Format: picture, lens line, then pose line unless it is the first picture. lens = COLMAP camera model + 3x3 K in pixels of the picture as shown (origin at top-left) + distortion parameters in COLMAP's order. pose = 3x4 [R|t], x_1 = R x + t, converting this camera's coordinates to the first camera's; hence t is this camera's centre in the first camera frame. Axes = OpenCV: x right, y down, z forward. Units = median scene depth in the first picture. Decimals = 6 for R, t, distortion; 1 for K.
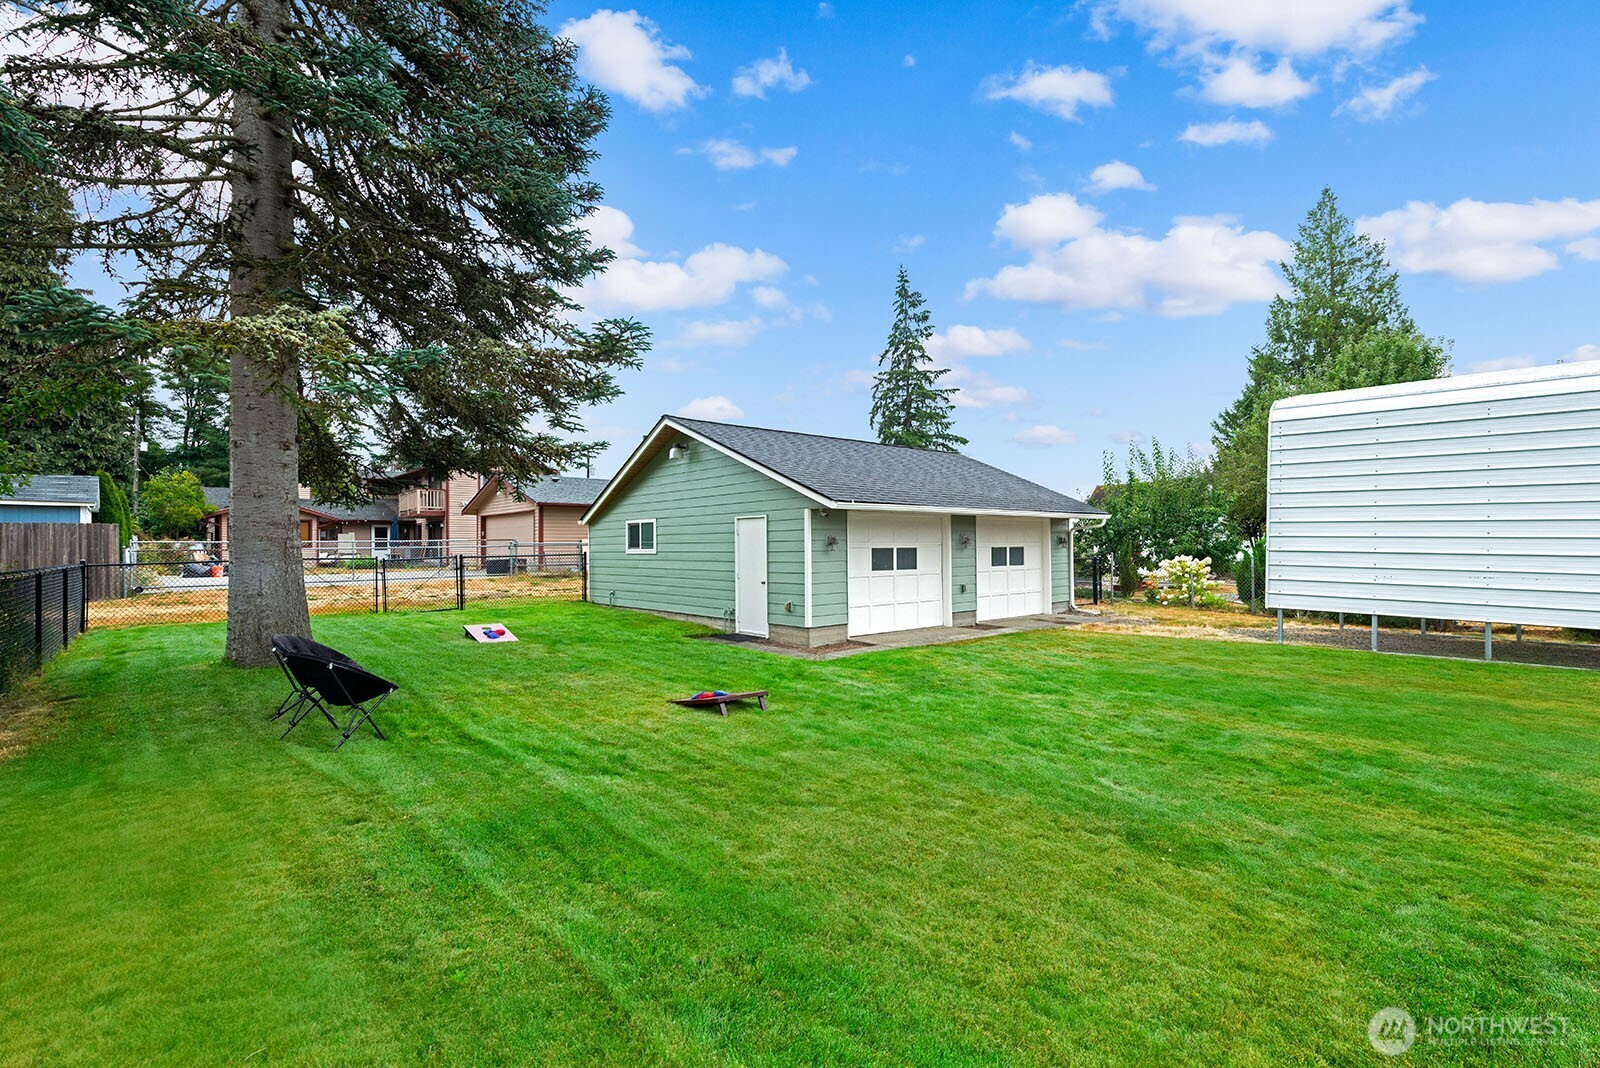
lens RADIAL K [[753.3, 0, 798.1], [0, 753.3, 526.3], [0, 0, 1]] dist [0.001267, -0.000270]
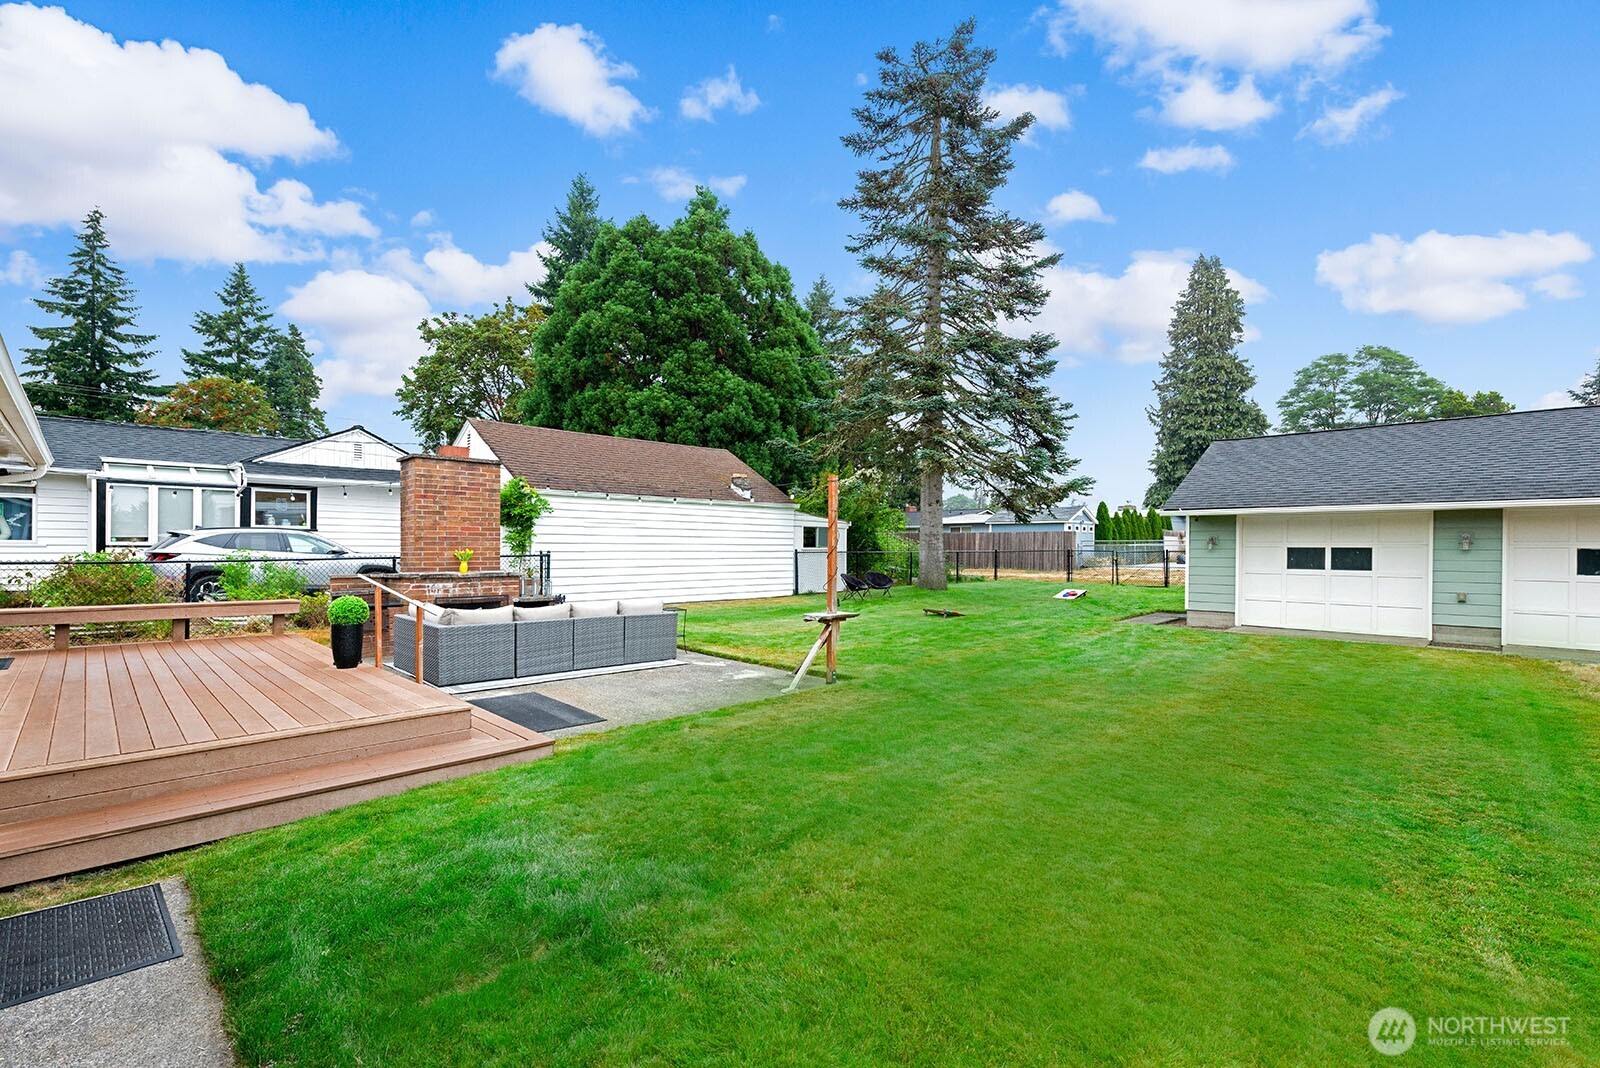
lens RADIAL K [[731.2, 0, 802.8], [0, 731.2, 542.0], [0, 0, 1]] dist [0.000337, -0.000304]
pose [[0.073897, 0.001825, -0.997264, 0.422585], [0.023256, 0.999723, 0.003553, 0.000526], [0.996995, -0.023455, 0.073834, 0.095798]]
